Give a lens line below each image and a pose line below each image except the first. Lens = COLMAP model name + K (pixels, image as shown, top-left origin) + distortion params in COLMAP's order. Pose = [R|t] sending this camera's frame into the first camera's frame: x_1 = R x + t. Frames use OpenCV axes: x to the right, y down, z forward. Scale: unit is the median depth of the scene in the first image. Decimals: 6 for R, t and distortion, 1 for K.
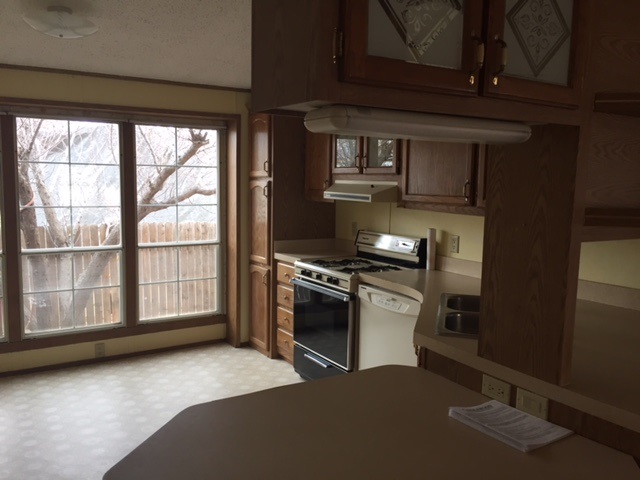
lens RADIAL K [[555.7, 0, 315.4], [0, 555.7, 244.4], [0, 0, 1]] dist [0.082886, -0.119421]
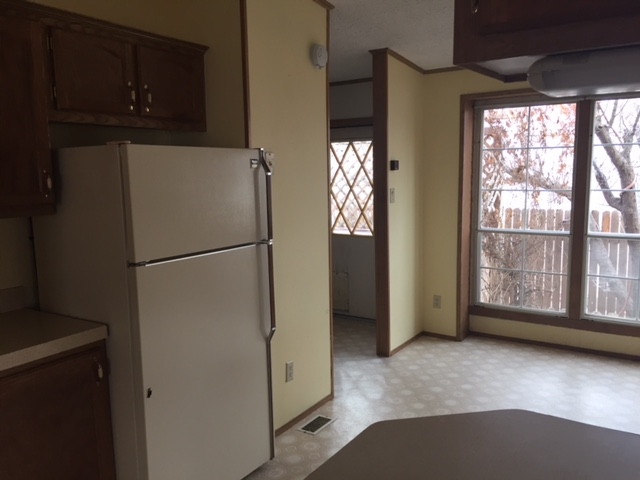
lens RADIAL K [[555.7, 0, 315.7], [0, 555.7, 237.4], [0, 0, 1]] dist [0.082886, -0.119421]
pose [[0.431225, 0.101610, -0.896505, 0.189099], [-0.084811, 0.993804, 0.071843, -0.012239], [0.898249, 0.045053, 0.437171, 0.114982]]
